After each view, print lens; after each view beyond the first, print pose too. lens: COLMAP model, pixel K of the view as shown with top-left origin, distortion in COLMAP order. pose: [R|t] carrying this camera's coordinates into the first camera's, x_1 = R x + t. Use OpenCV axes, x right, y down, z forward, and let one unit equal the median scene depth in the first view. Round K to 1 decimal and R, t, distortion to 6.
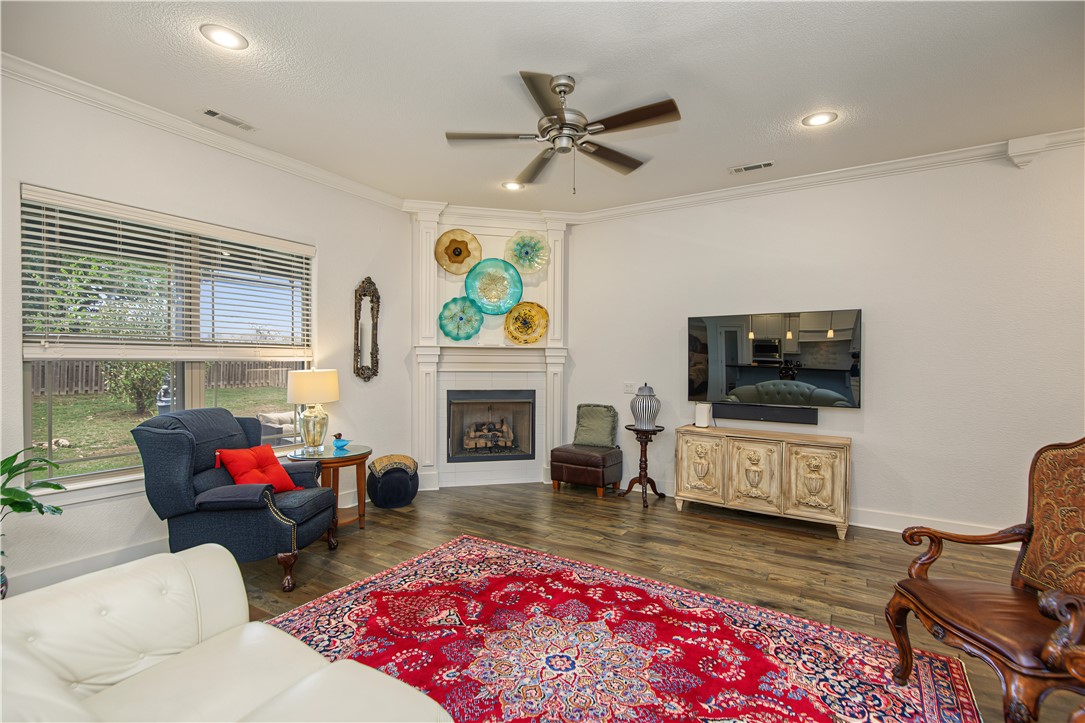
lens RADIAL K [[496.1, 0, 550.5], [0, 496.1, 363.8], [0, 0, 1]] dist [0.000275, -0.000552]
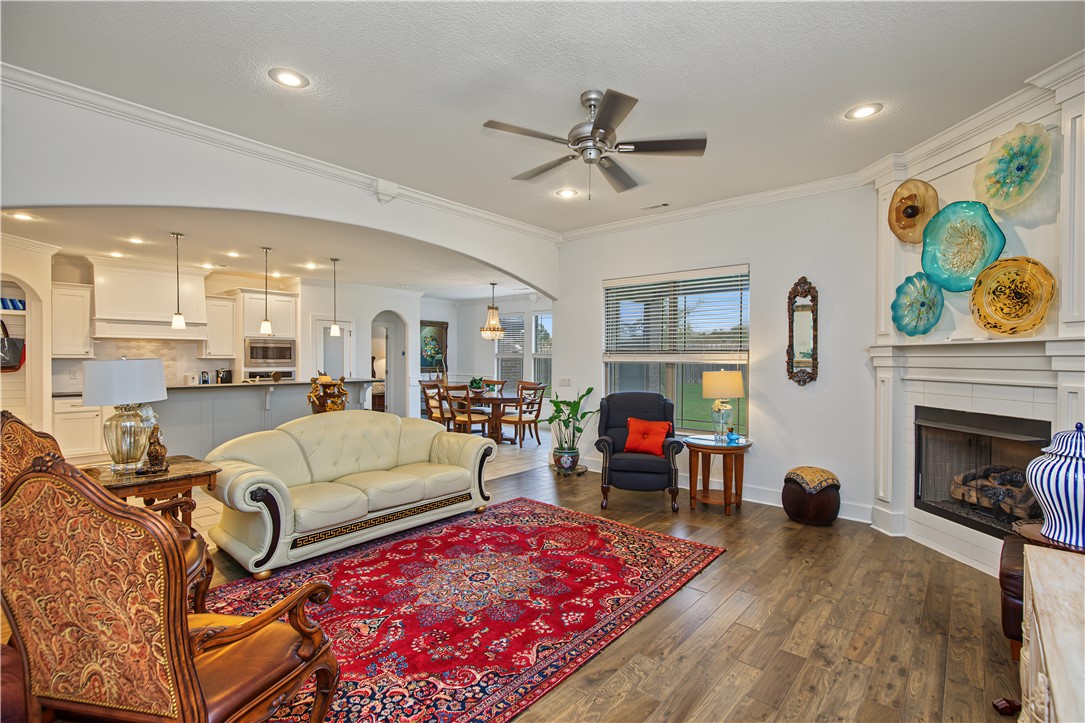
lens RADIAL K [[496.1, 0, 560.9], [0, 496.1, 362.4], [0, 0, 1]] dist [0.000275, -0.000552]
pose [[-0.144453, 0.001730, -0.989510, 0.683533], [-0.010138, 0.999943, 0.003228, -0.007741], [0.989460, 0.010498, -0.144427, 0.704300]]
